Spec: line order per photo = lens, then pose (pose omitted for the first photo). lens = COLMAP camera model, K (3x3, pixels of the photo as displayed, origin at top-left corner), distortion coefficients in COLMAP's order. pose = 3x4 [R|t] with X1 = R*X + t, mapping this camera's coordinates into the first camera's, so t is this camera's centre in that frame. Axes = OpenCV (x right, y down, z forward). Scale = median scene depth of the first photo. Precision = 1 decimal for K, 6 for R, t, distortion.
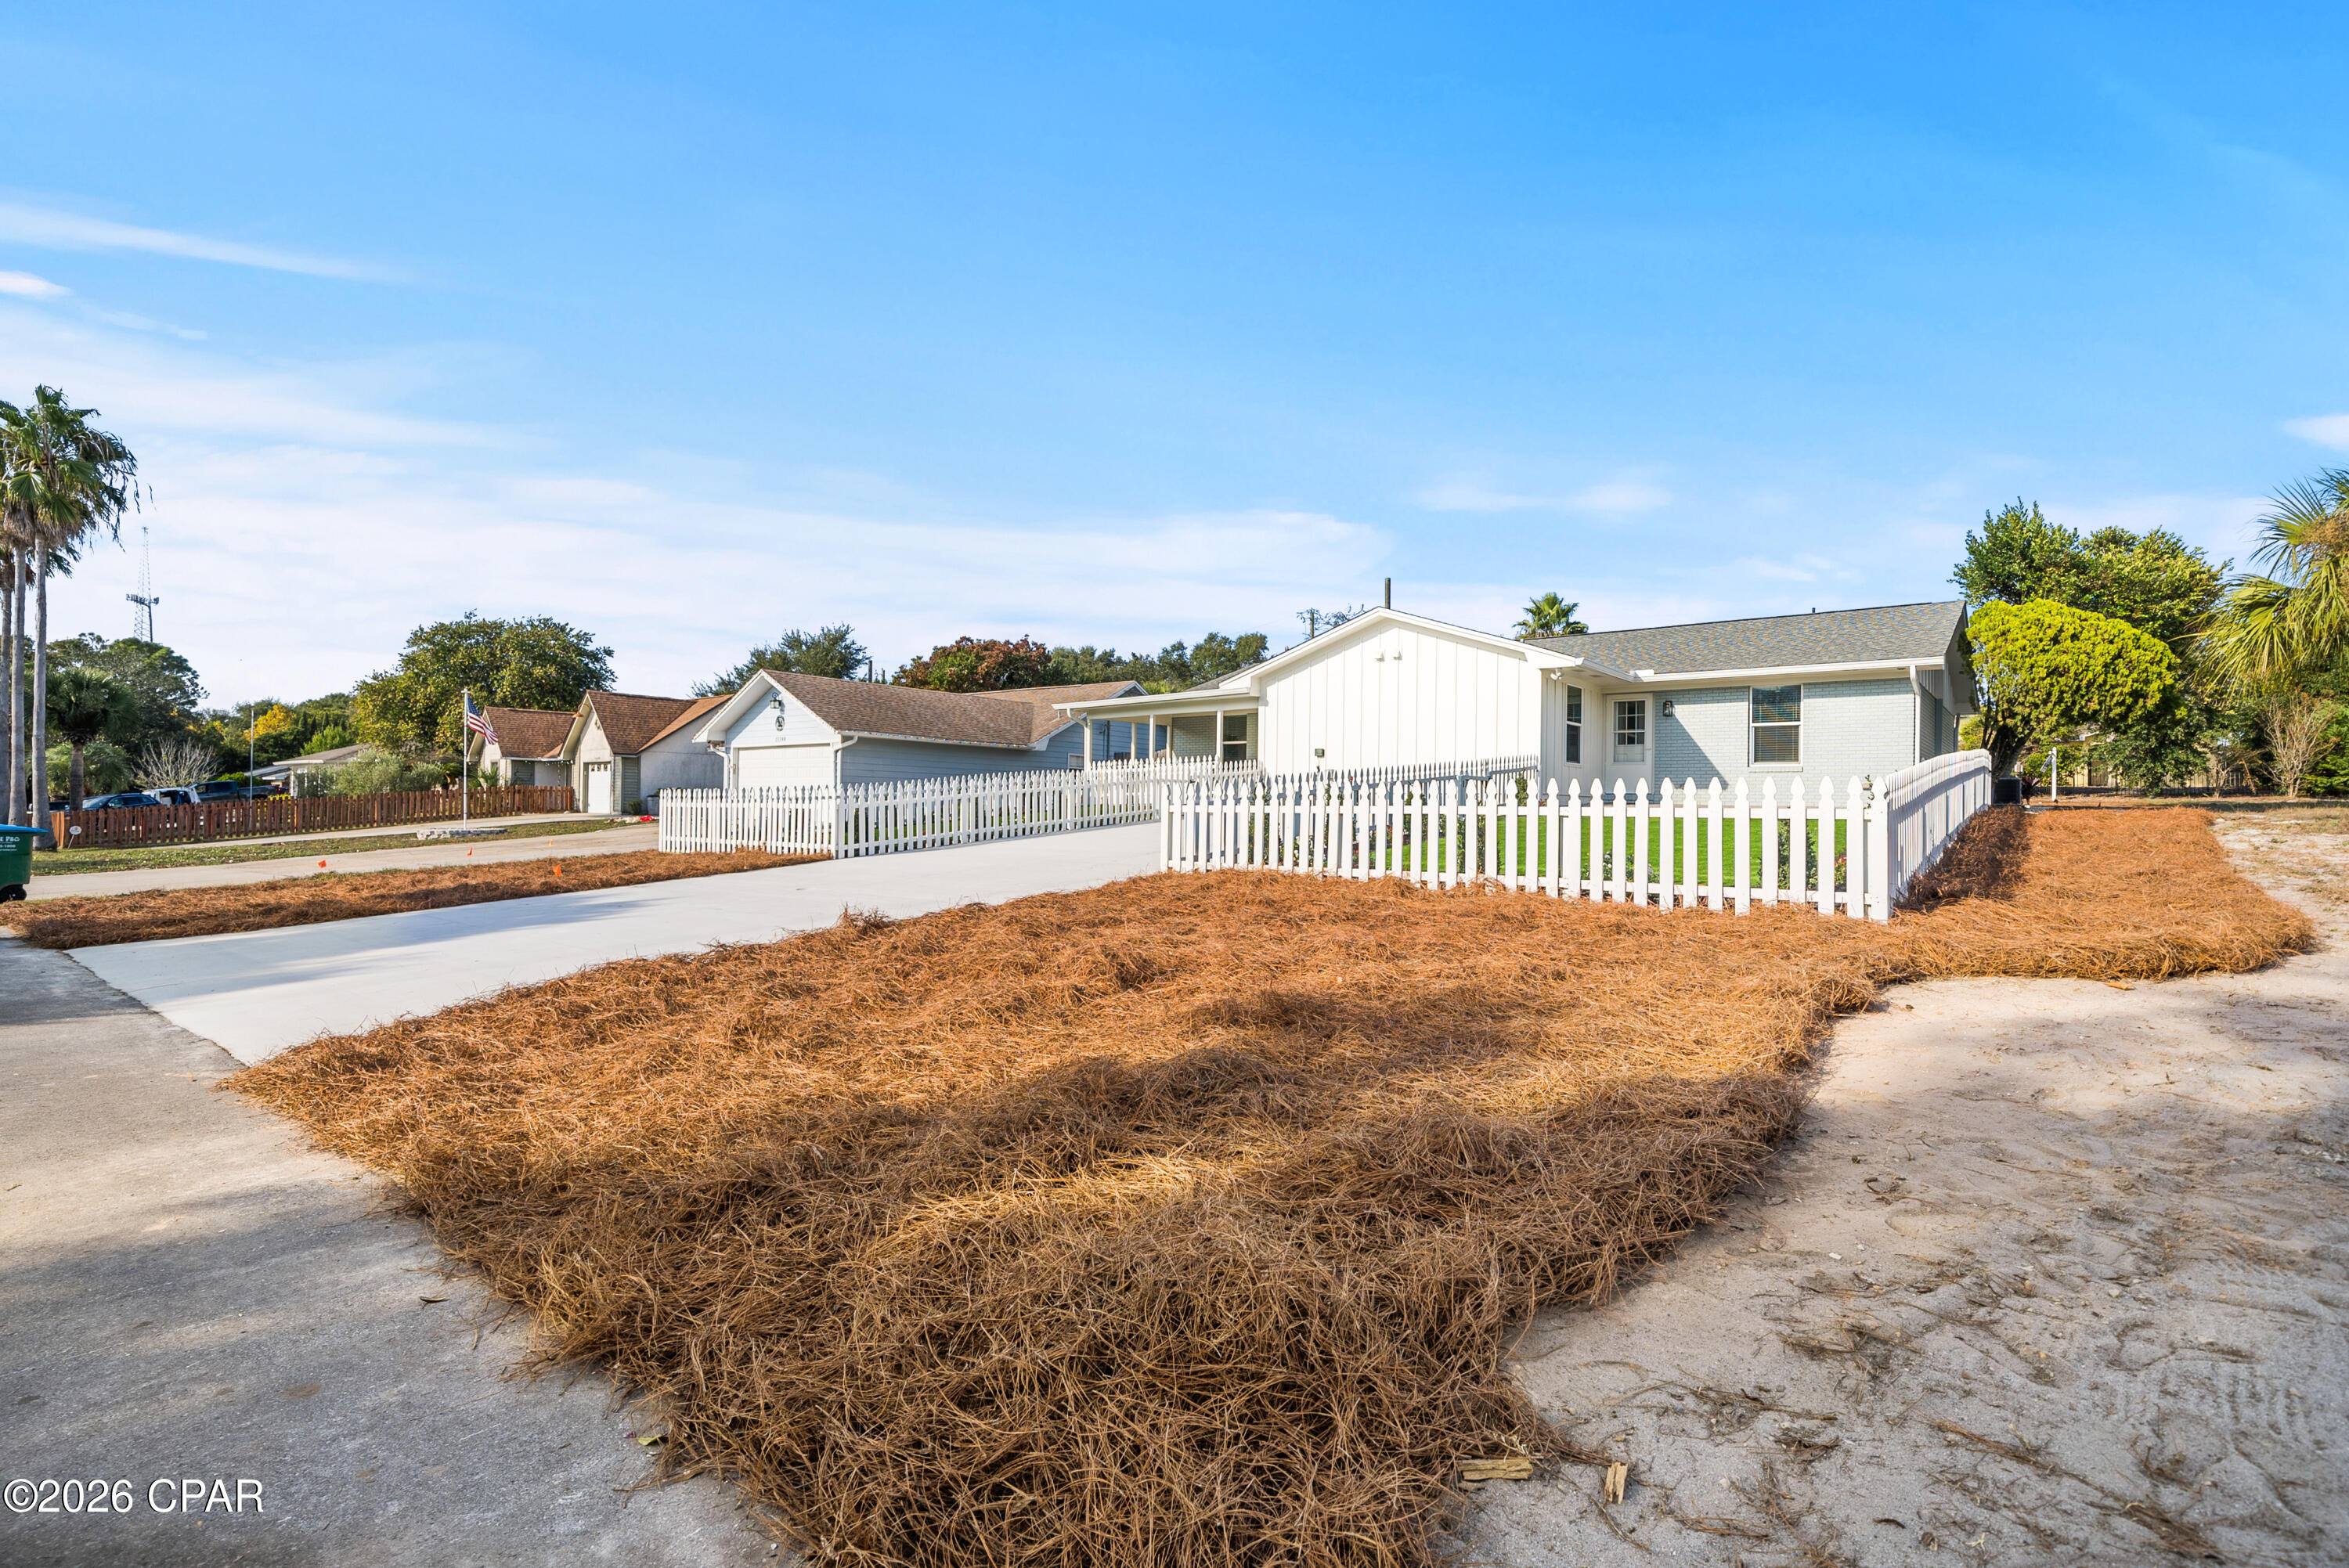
lens RADIAL K [[1079.8, 0, 1174.5], [0, 1079.8, 784.0], [0, 0, 1]] dist [-0.000864, 0.000153]
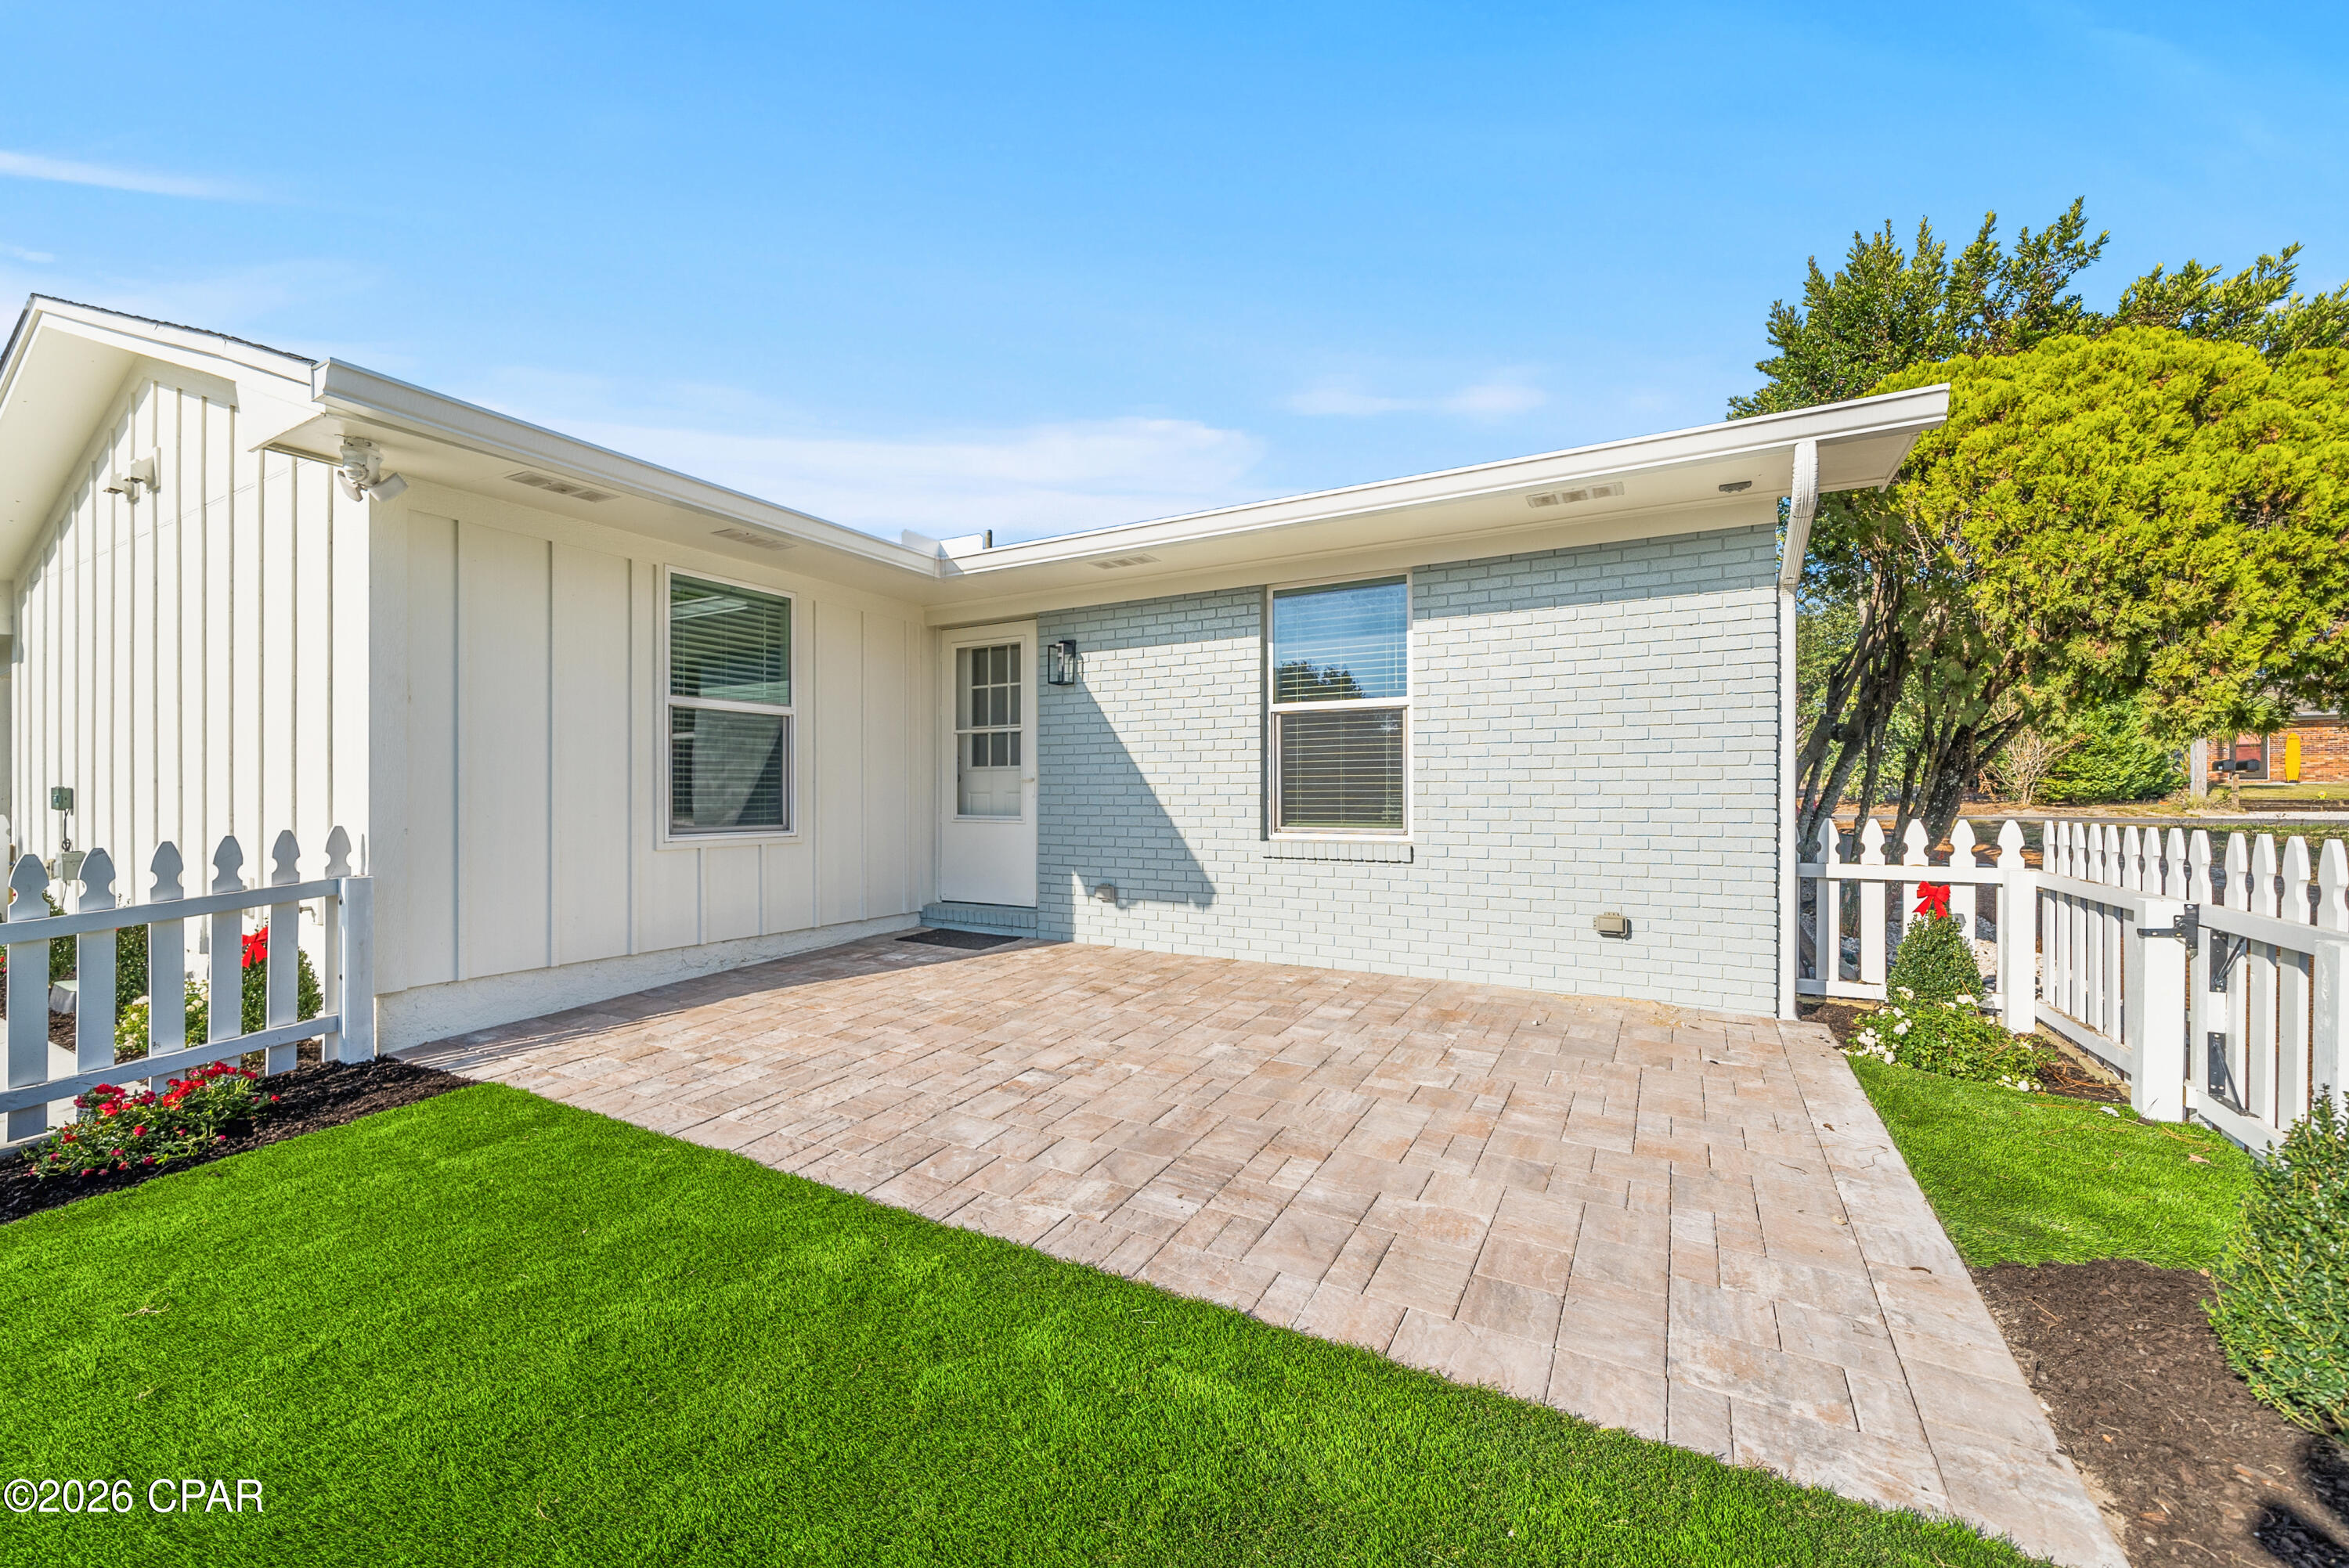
lens RADIAL K [[901.9, 0, 1174.5], [0, 901.9, 784.0], [0, 0, 1]] dist [0.000792, -0.000011]
pose [[0.983996, -0.013276, 0.177693, 0.401292], [0.011341, 0.999865, 0.011904, -0.031524], [-0.177827, -0.009698, 0.984014, 0.651030]]
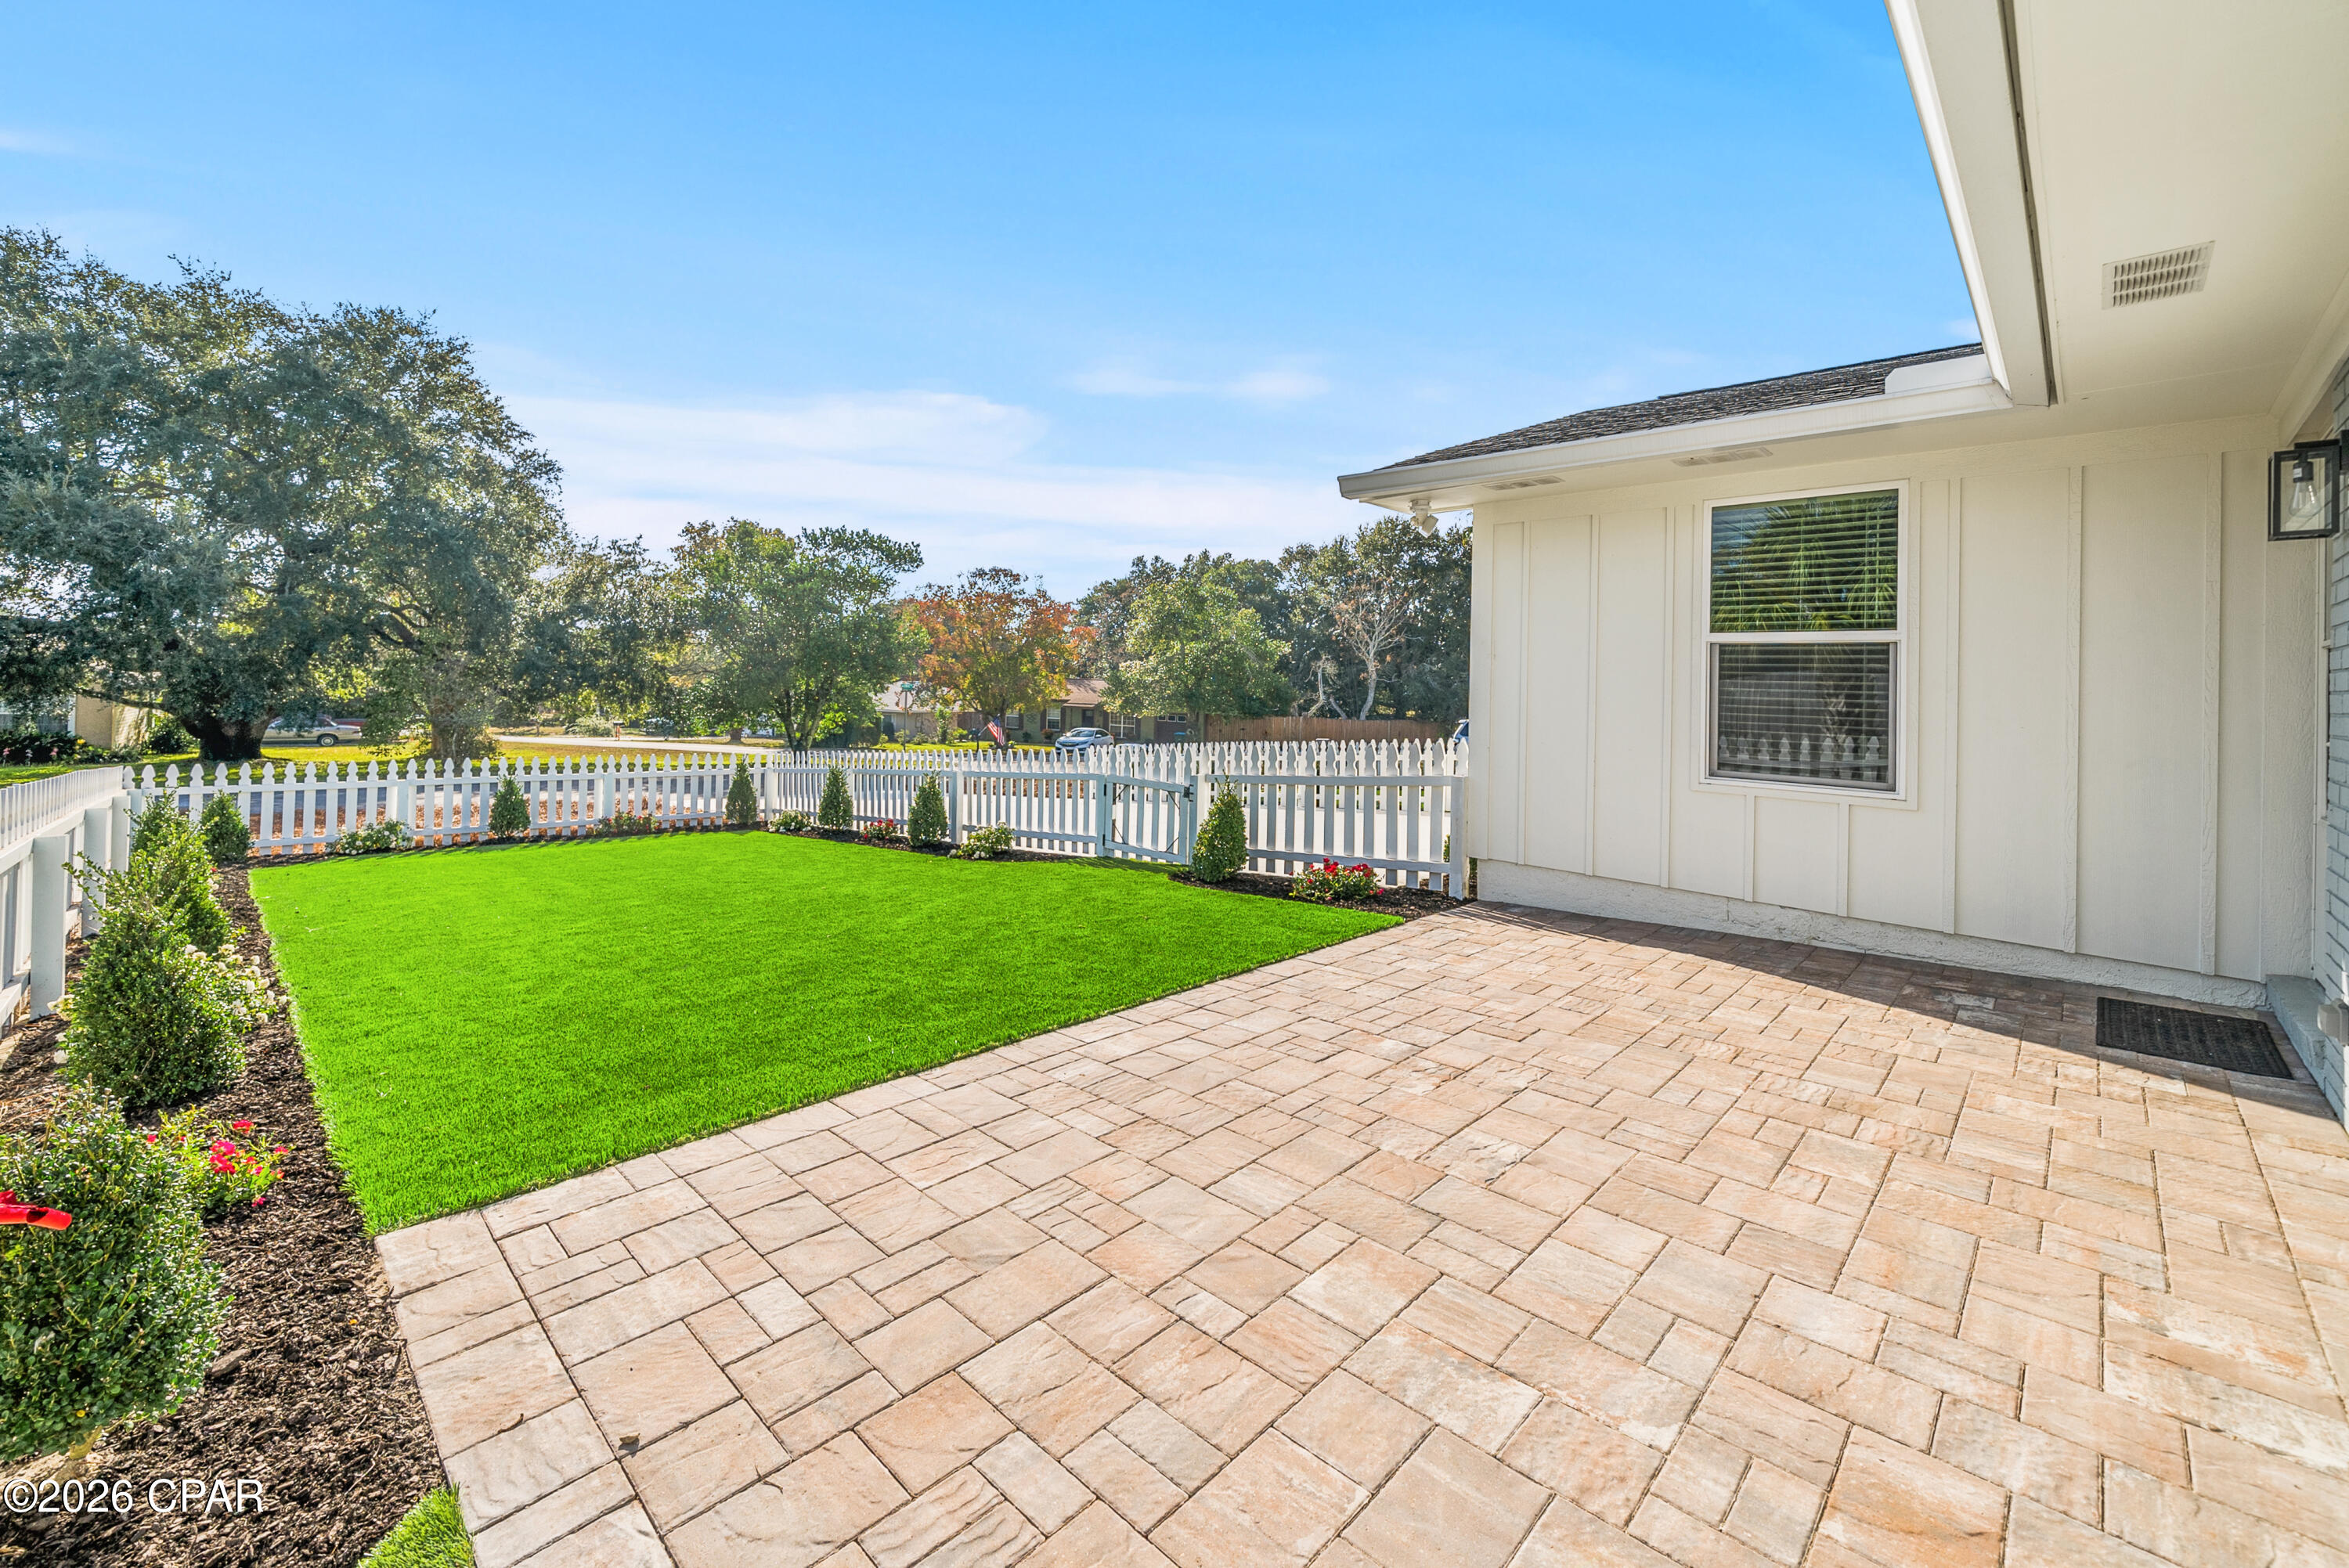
lens RADIAL K [[971.2, 0, 1169.9], [0, 971.2, 687.9], [0, 0, 1]] dist [0.000680, 0.000014]
pose [[-0.082159, -0.010476, -0.996564, 0.552688], [-0.010343, 0.999900, -0.009658, -0.035252], [0.996566, 0.009514, -0.082259, 0.774943]]
